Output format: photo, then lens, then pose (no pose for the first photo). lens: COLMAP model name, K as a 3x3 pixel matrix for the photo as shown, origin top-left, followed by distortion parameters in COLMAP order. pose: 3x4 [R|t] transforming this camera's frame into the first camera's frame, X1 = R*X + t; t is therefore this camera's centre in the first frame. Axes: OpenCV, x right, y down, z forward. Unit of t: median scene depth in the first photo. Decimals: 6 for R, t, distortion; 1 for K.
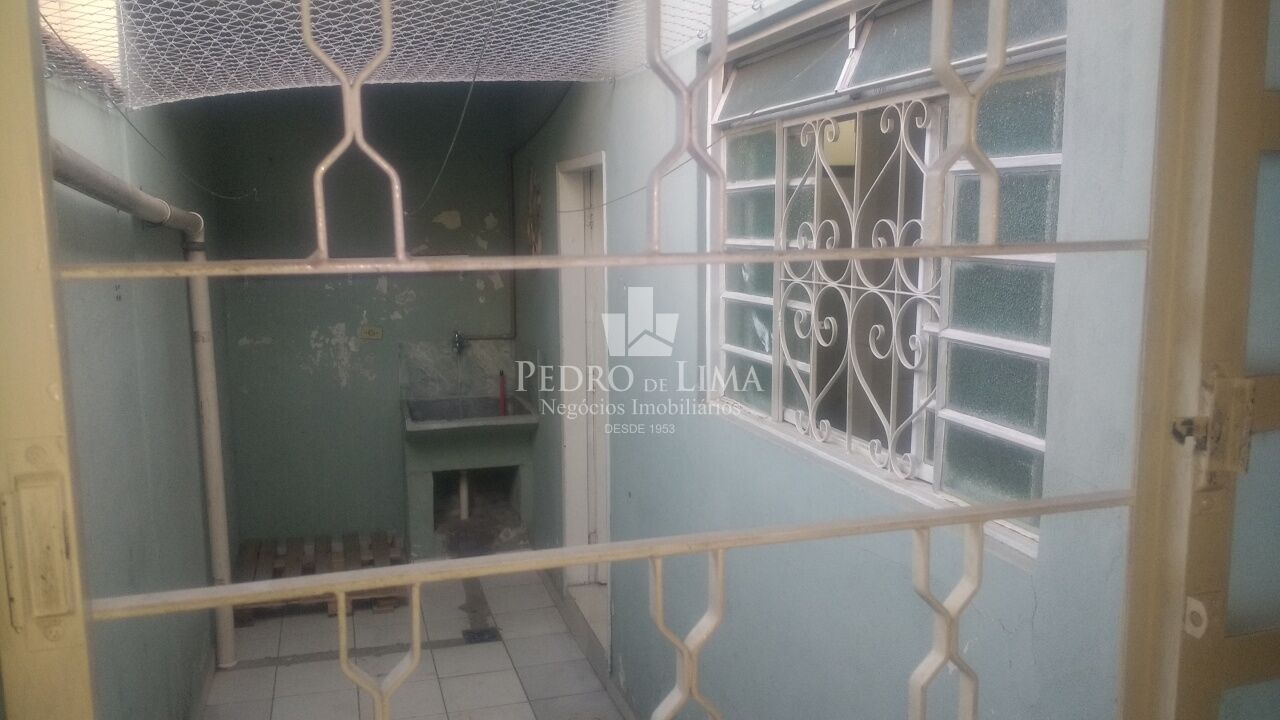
lens RADIAL K [[1020.1, 0, 636.8], [0, 1020.1, 368.5], [0, 0, 1]] dist [0.119246, -0.173698]
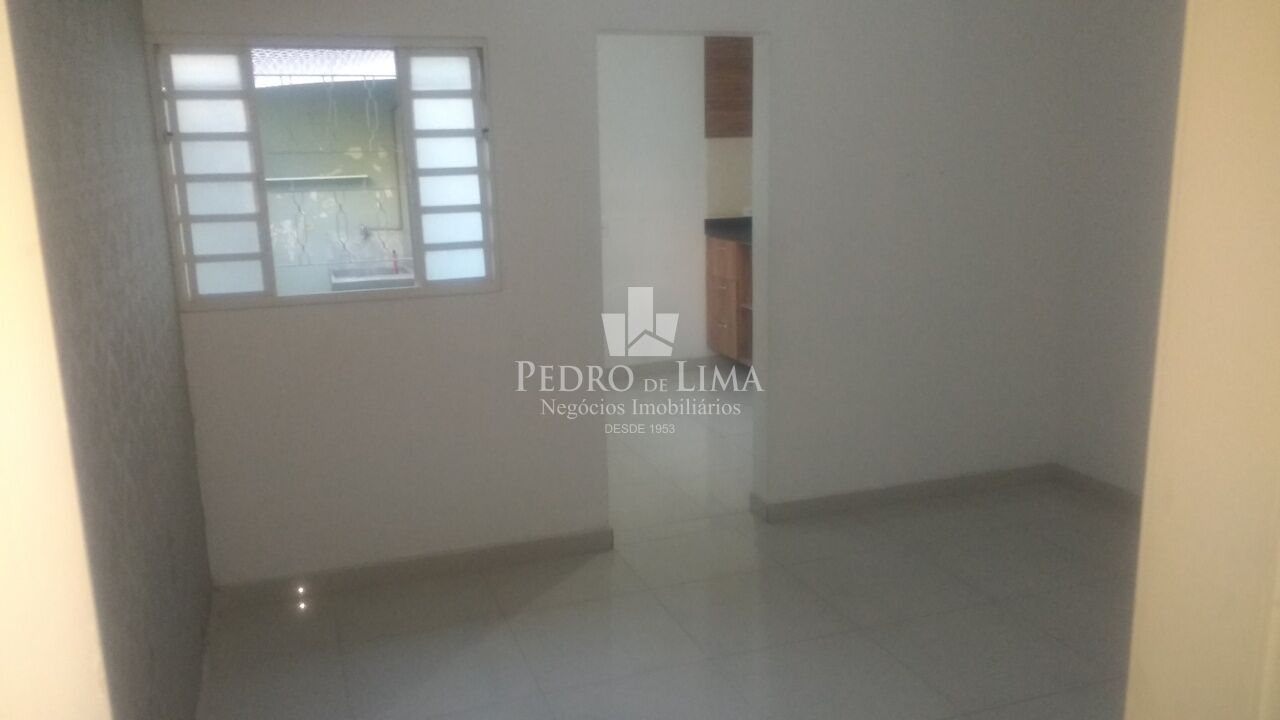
lens RADIAL K [[1020.1, 0, 636.8], [0, 1020.1, 368.5], [0, 0, 1]] dist [0.119246, -0.173698]
pose [[0.998696, -0.031330, 0.040308, 0.178996], [0.029659, 0.998702, 0.041410, 0.134472], [-0.041553, -0.040161, 0.998329, -0.626252]]
